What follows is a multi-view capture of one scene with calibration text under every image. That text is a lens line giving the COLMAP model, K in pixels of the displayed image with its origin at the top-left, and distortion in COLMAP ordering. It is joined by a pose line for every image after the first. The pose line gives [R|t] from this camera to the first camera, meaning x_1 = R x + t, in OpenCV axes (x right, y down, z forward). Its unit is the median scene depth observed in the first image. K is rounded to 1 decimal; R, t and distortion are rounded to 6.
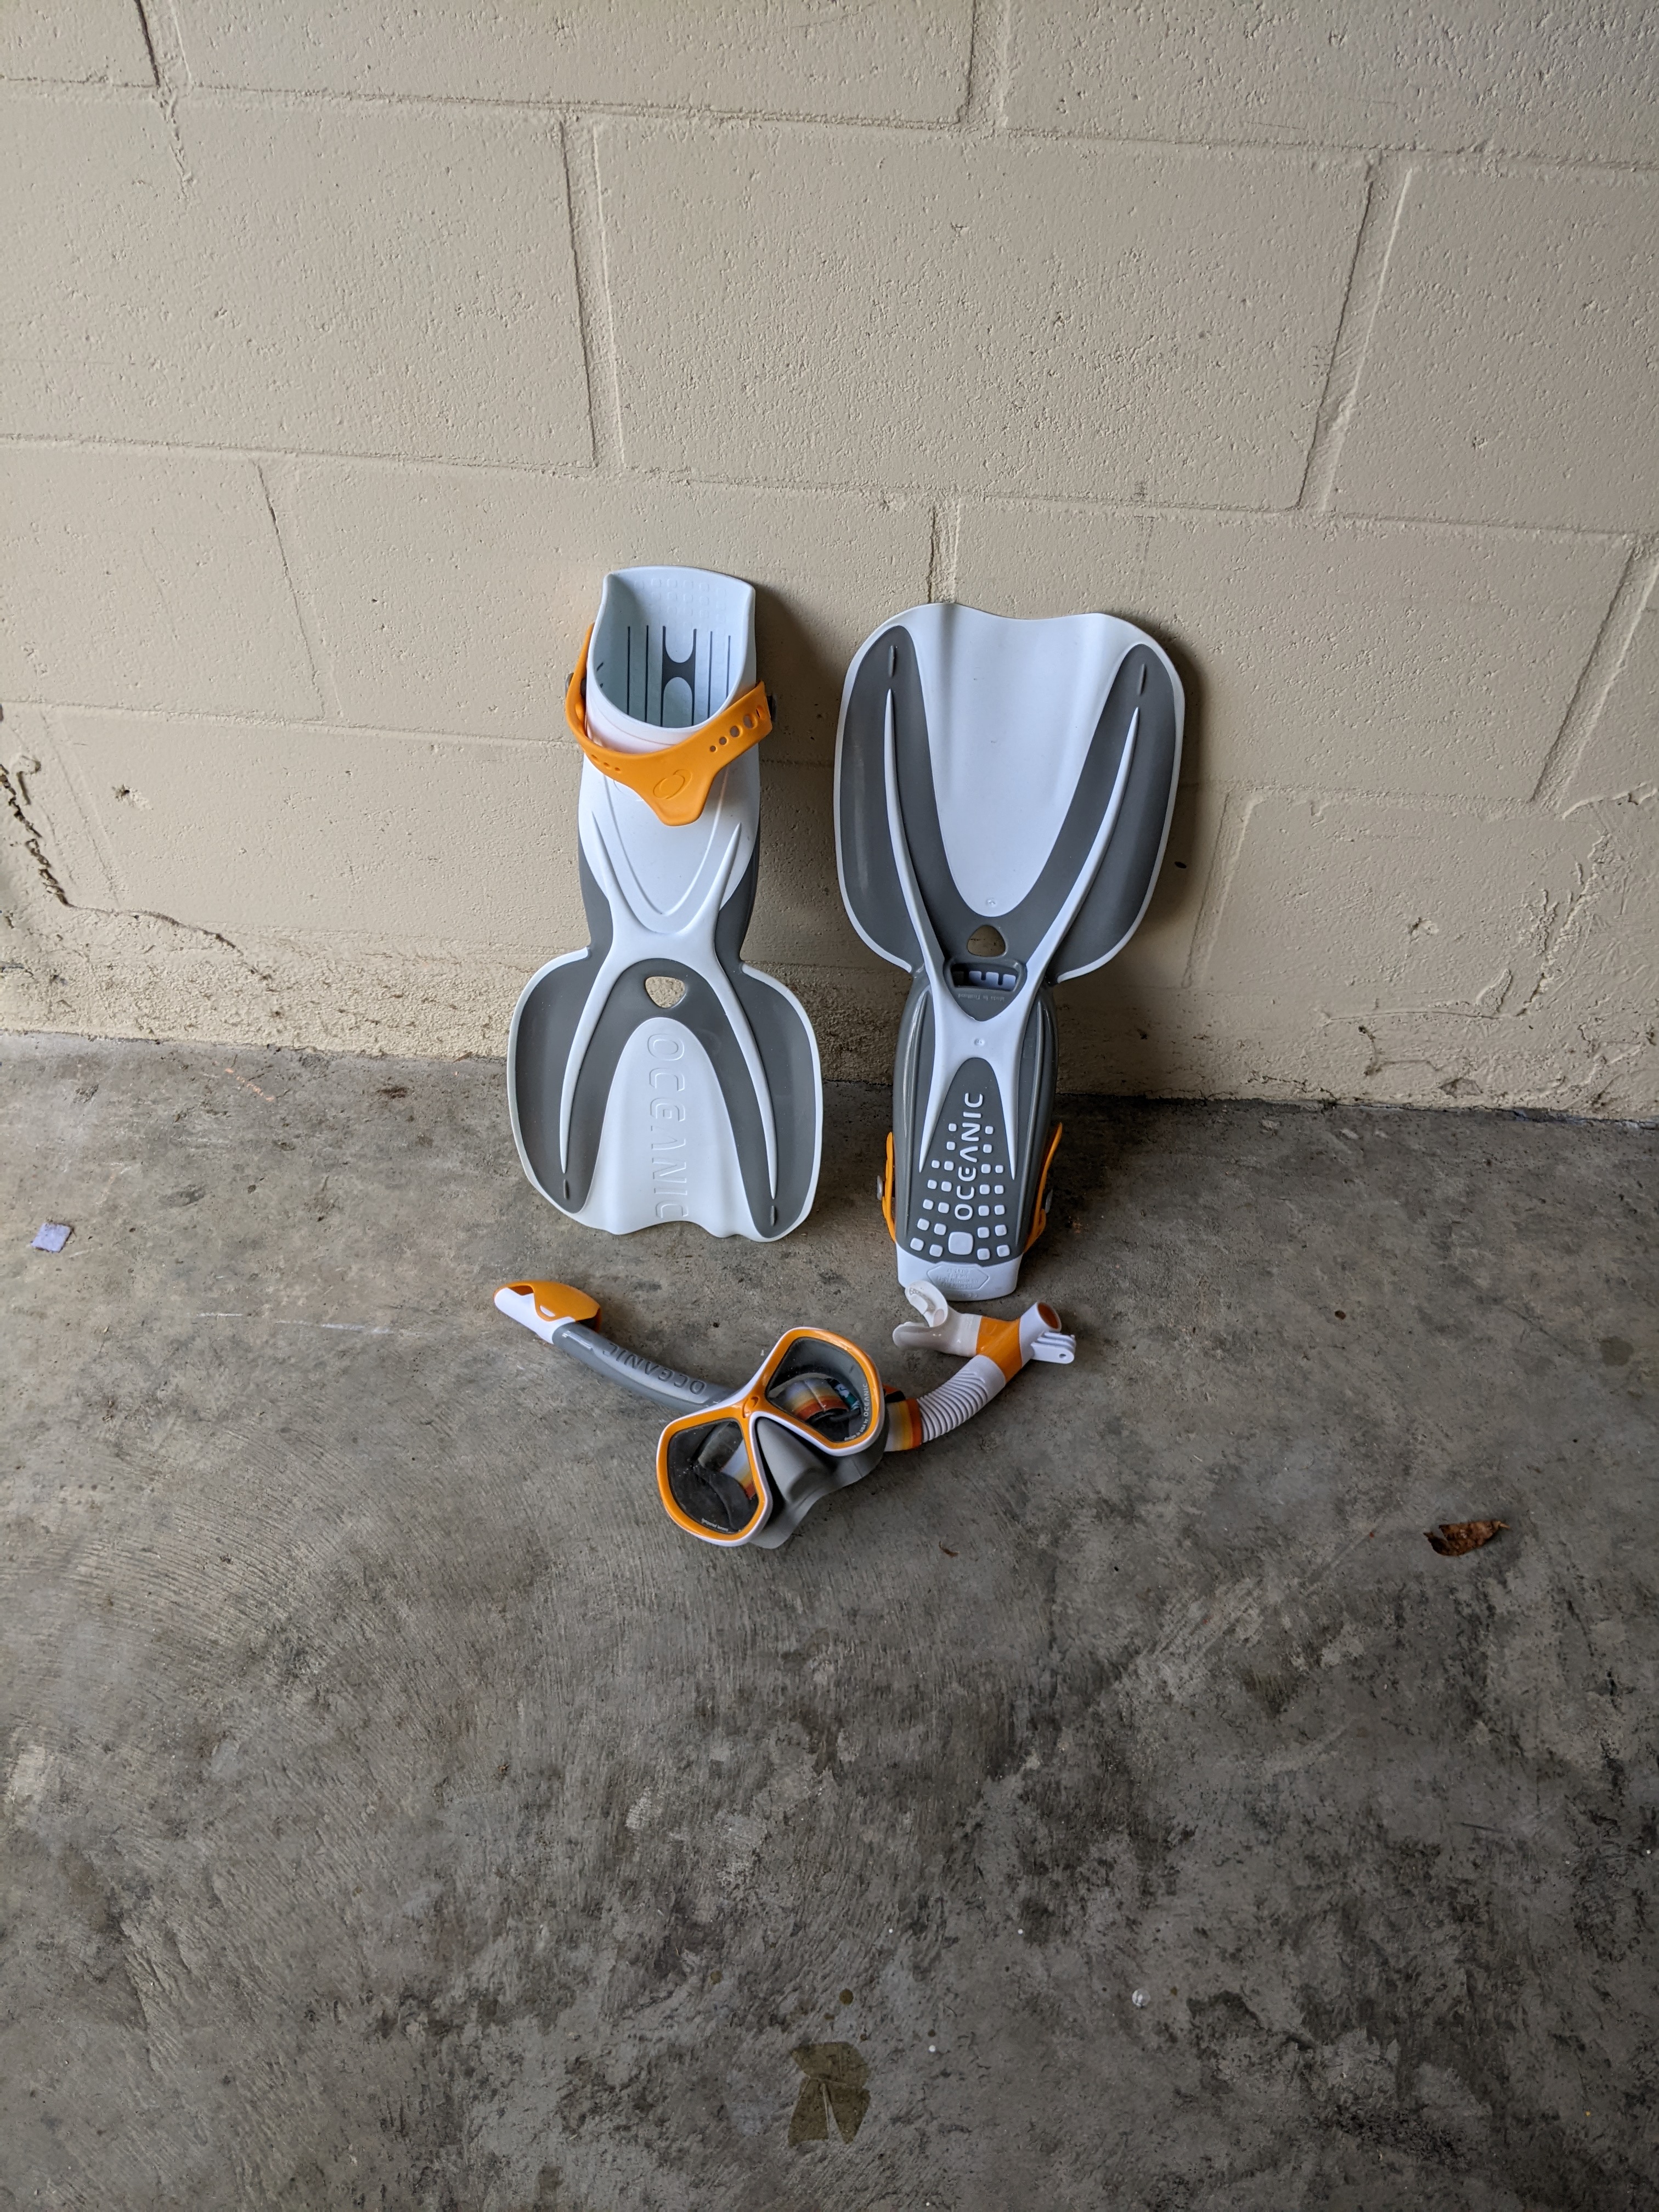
lens RADIAL K [[1745.1, 0, 851.7], [0, 1745.1, 1117.4], [0, 0, 1]] dist [0.058069, -0.105798]
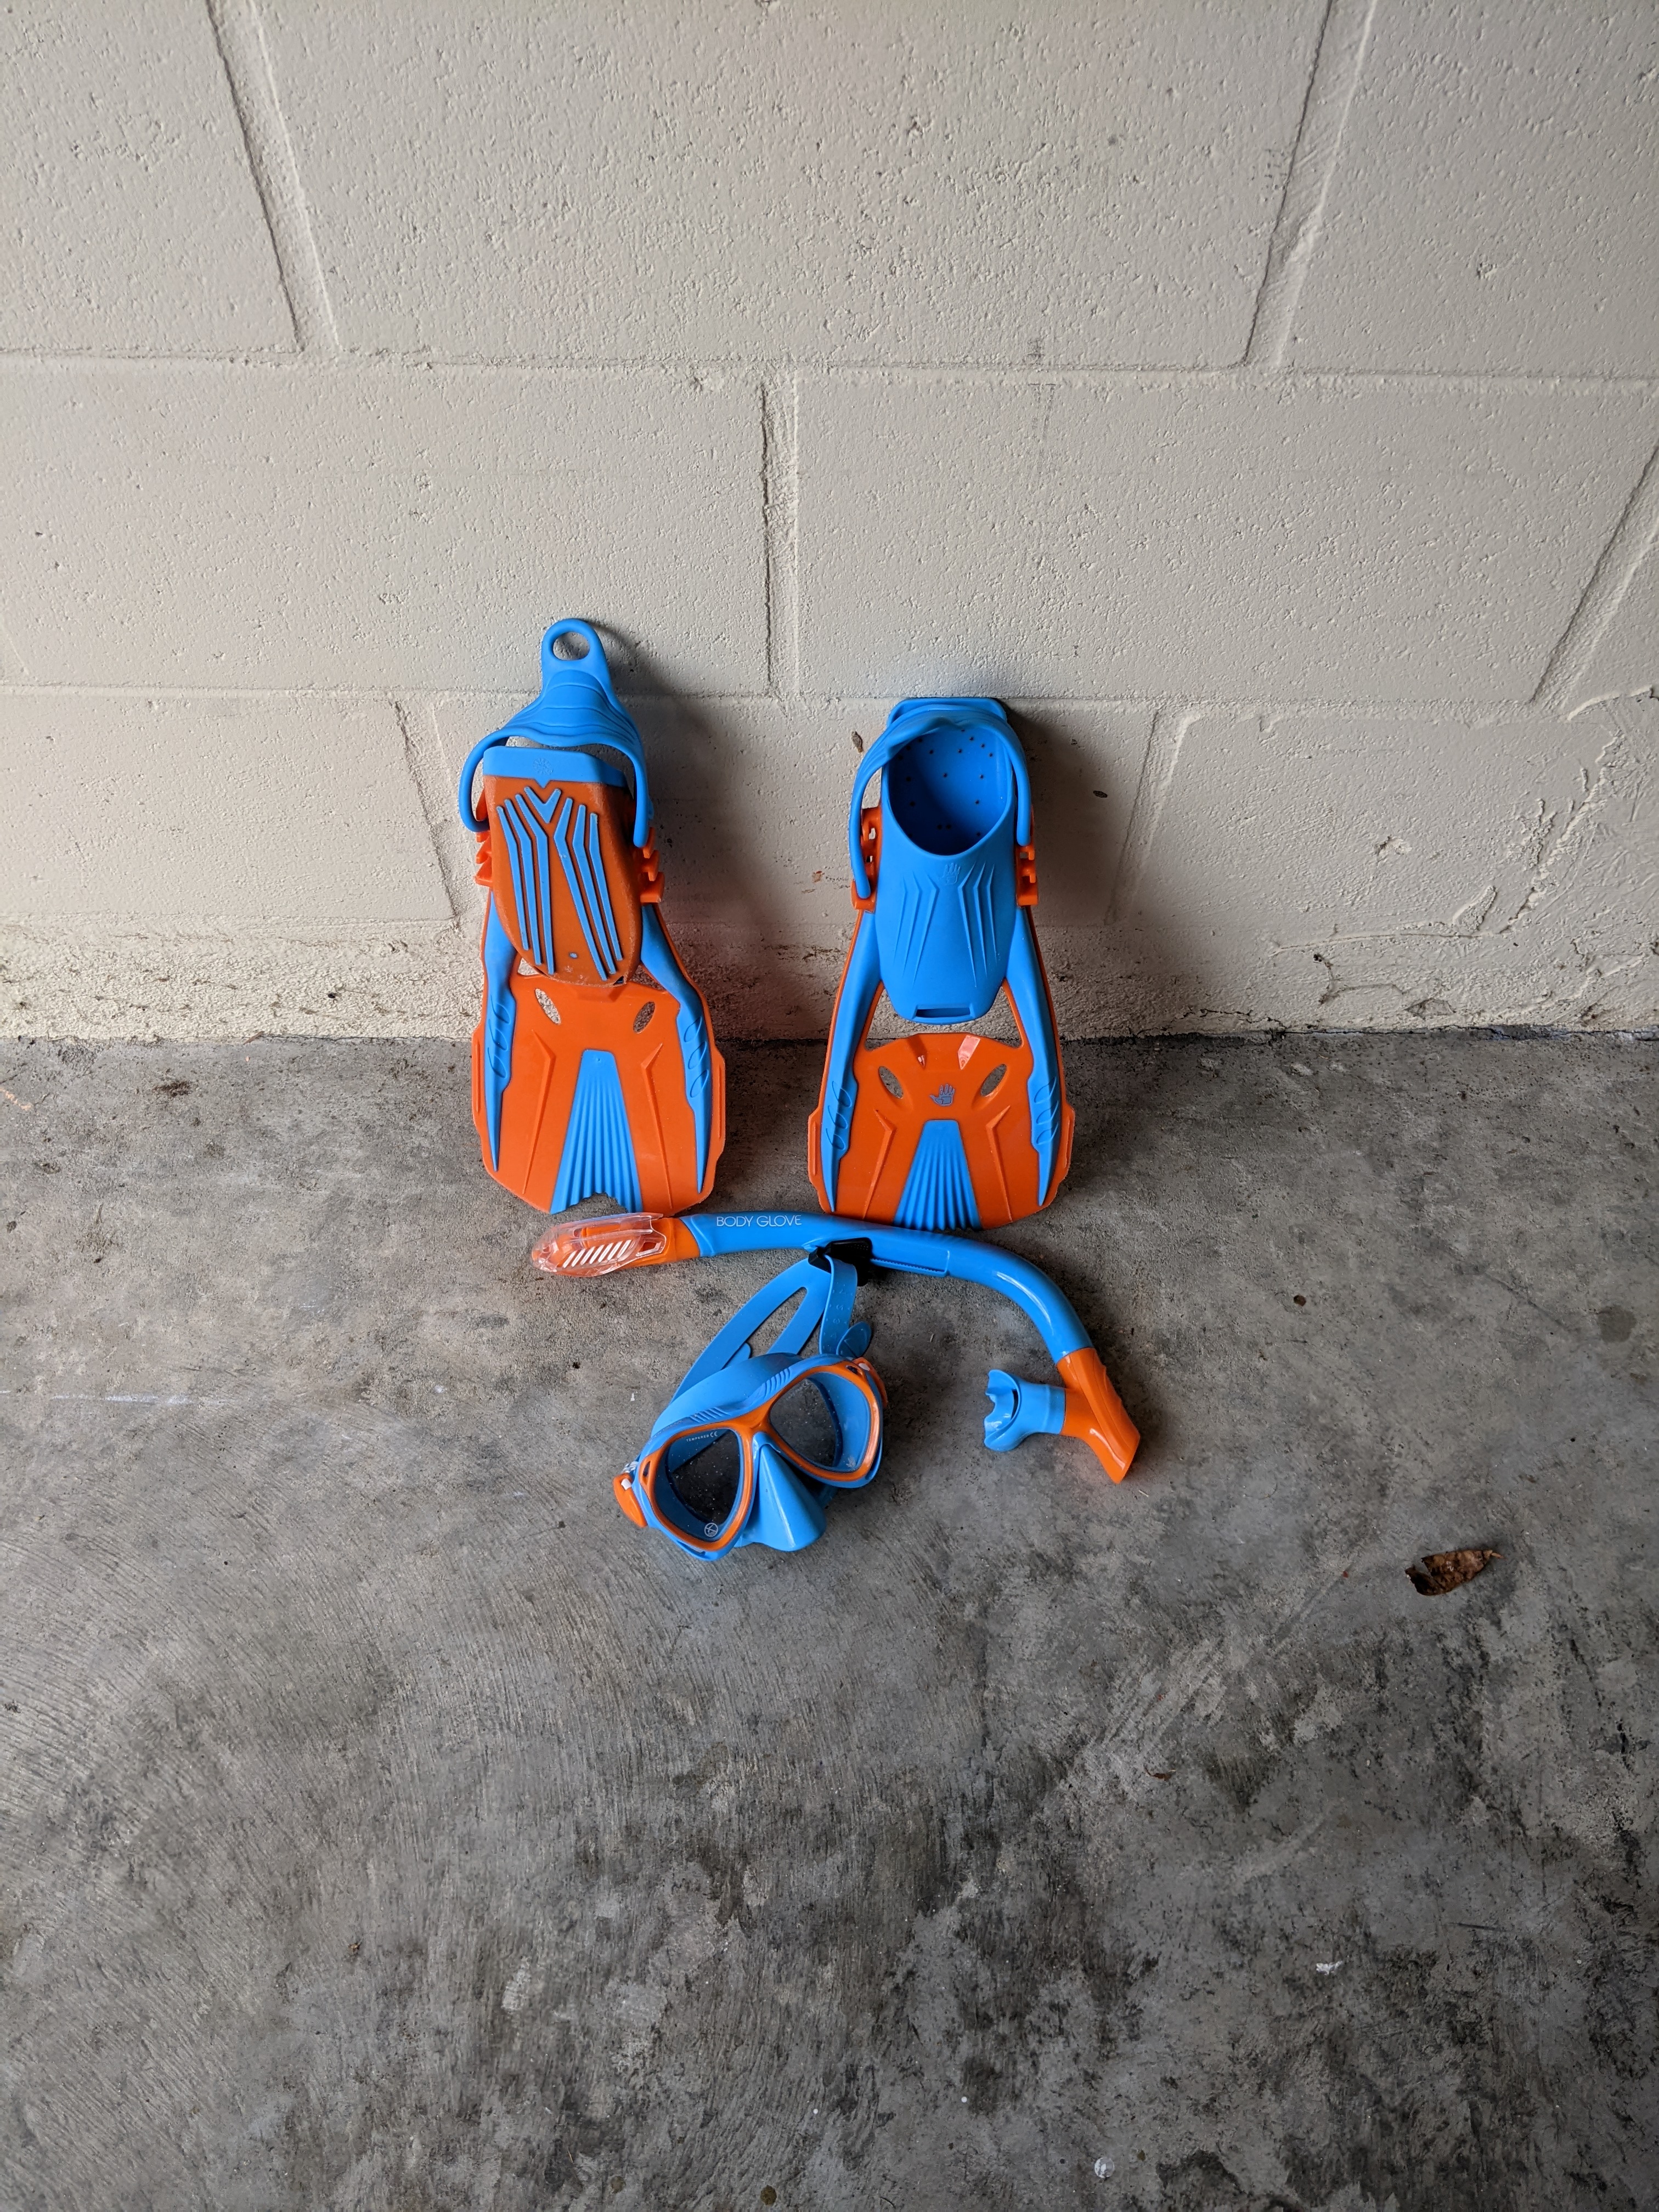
lens RADIAL K [[1745.1, 0, 829.2], [0, 1745.1, 1121.7], [0, 0, 1]] dist [0.058069, -0.105798]
pose [[0.997431, -0.064975, 0.030147, 0.031823], [0.059588, 0.986251, 0.154136, -0.141576], [-0.039747, -0.151944, 0.987590, 0.200066]]
